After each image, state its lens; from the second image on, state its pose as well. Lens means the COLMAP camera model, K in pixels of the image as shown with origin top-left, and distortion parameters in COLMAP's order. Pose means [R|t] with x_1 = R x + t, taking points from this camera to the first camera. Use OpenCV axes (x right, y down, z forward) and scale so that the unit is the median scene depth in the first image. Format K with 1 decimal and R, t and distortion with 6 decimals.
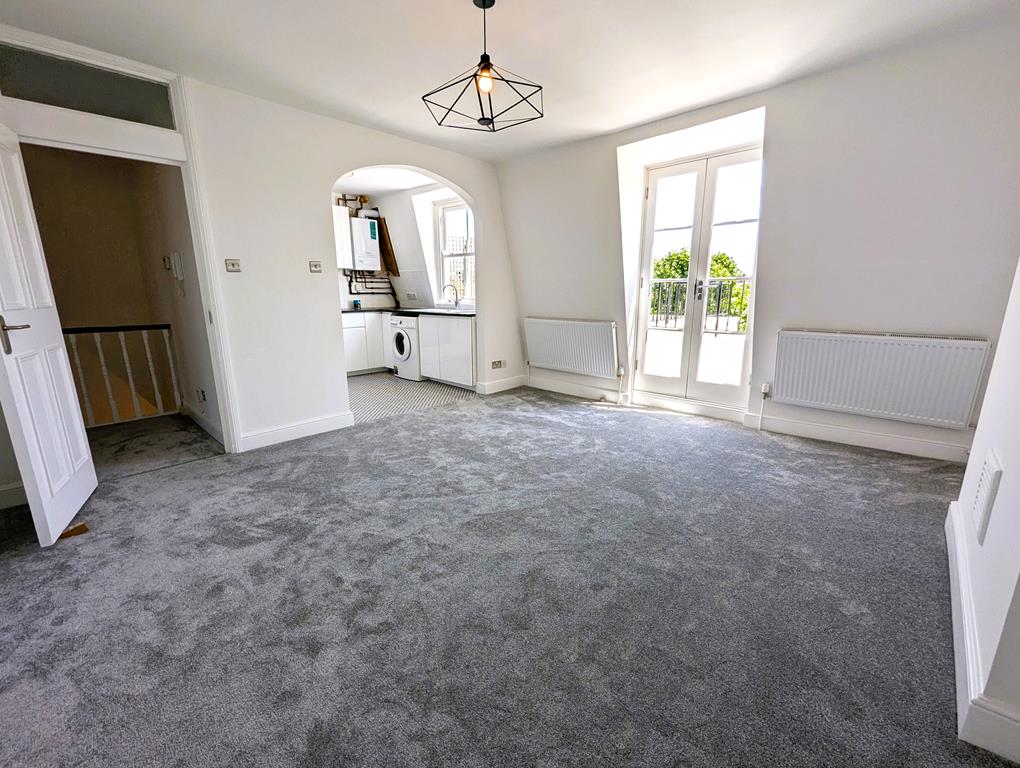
lens RADIAL K [[423.9, 0, 510.0], [0, 423.9, 384.0], [0, 0, 1]] dist [0.000424, 0.000041]
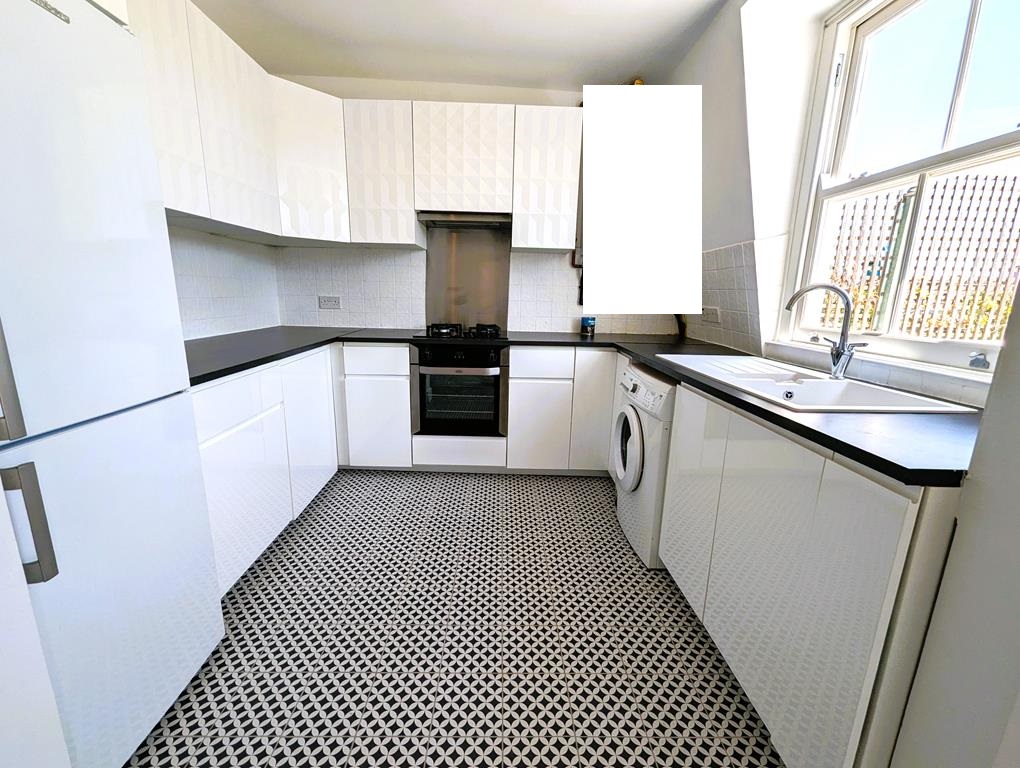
lens RADIAL K [[407.3, 0, 514.4], [0, 407.3, 383.8], [0, 0, 1]] dist [-0.000317, -0.000044]
pose [[0.692081, 0.181048, -0.698746, -0.081773], [-0.188898, 0.979725, 0.066754, -0.146521], [0.696664, 0.085793, 0.712249, 0.652214]]
